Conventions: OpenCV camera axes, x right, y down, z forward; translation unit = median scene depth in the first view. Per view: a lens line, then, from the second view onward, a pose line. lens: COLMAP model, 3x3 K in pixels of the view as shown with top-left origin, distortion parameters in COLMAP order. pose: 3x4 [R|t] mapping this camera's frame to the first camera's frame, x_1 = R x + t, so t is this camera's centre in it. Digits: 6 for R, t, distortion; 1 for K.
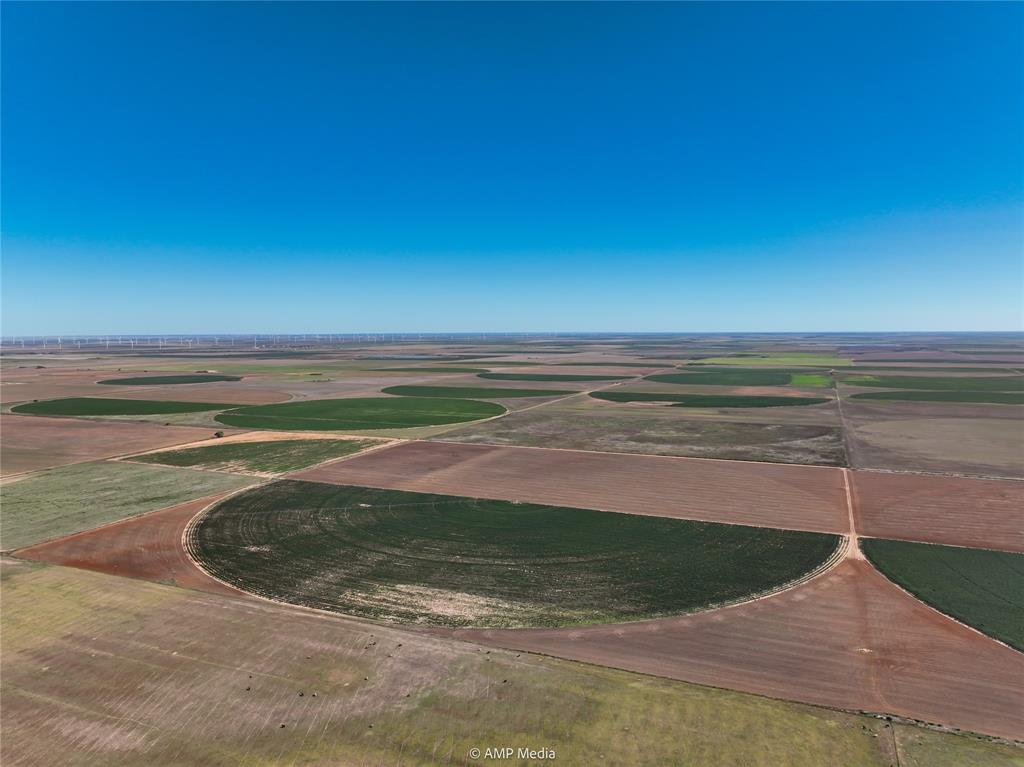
lens RADIAL K [[720.8, 0, 513.2], [0, 720.8, 383.5], [0, 0, 1]] dist [-0.002511, 0.019369]
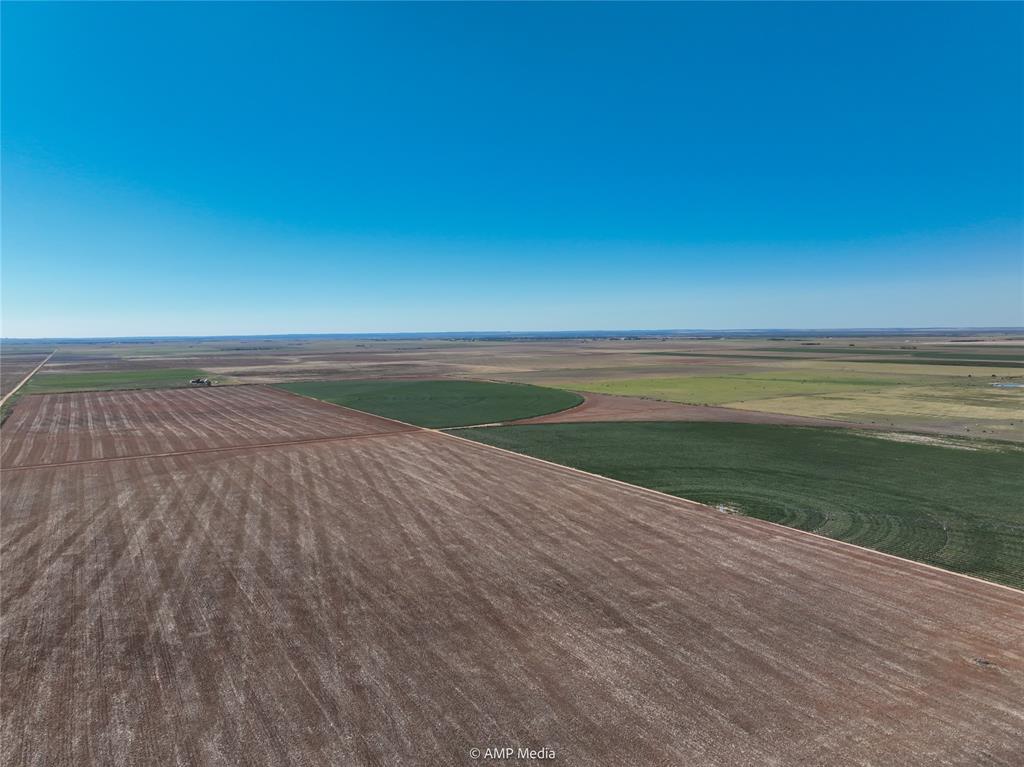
lens RADIAL K [[720.8, 0, 513.2], [0, 720.8, 383.5], [0, 0, 1]] dist [-0.002511, 0.019369]
pose [[-0.817499, -0.027896, 0.575254, -0.206498], [0.060857, 0.989050, 0.134448, 0.032718], [-0.572705, 0.144919, -0.806850, 2.089598]]
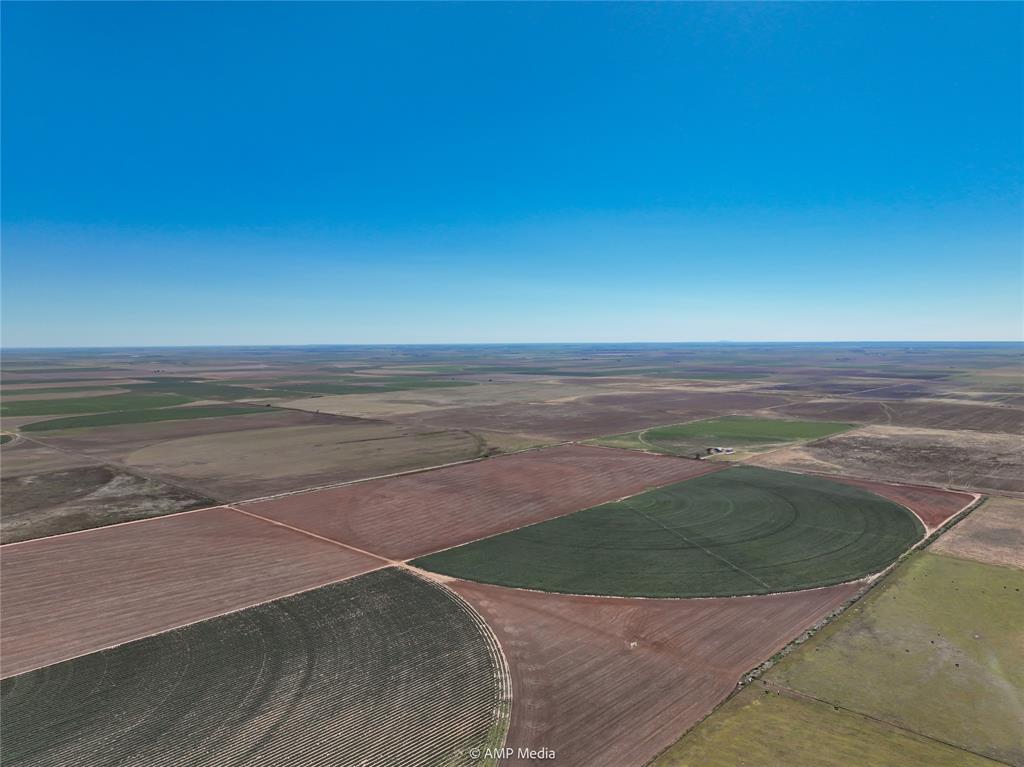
lens RADIAL K [[720.8, 0, 513.2], [0, 720.8, 383.5], [0, 0, 1]] dist [-0.002511, 0.019369]
pose [[0.334867, -0.056358, 0.940578, -0.482809], [0.077543, 0.996472, 0.032100, -0.067518], [-0.939069, 0.062186, 0.338056, 0.614629]]
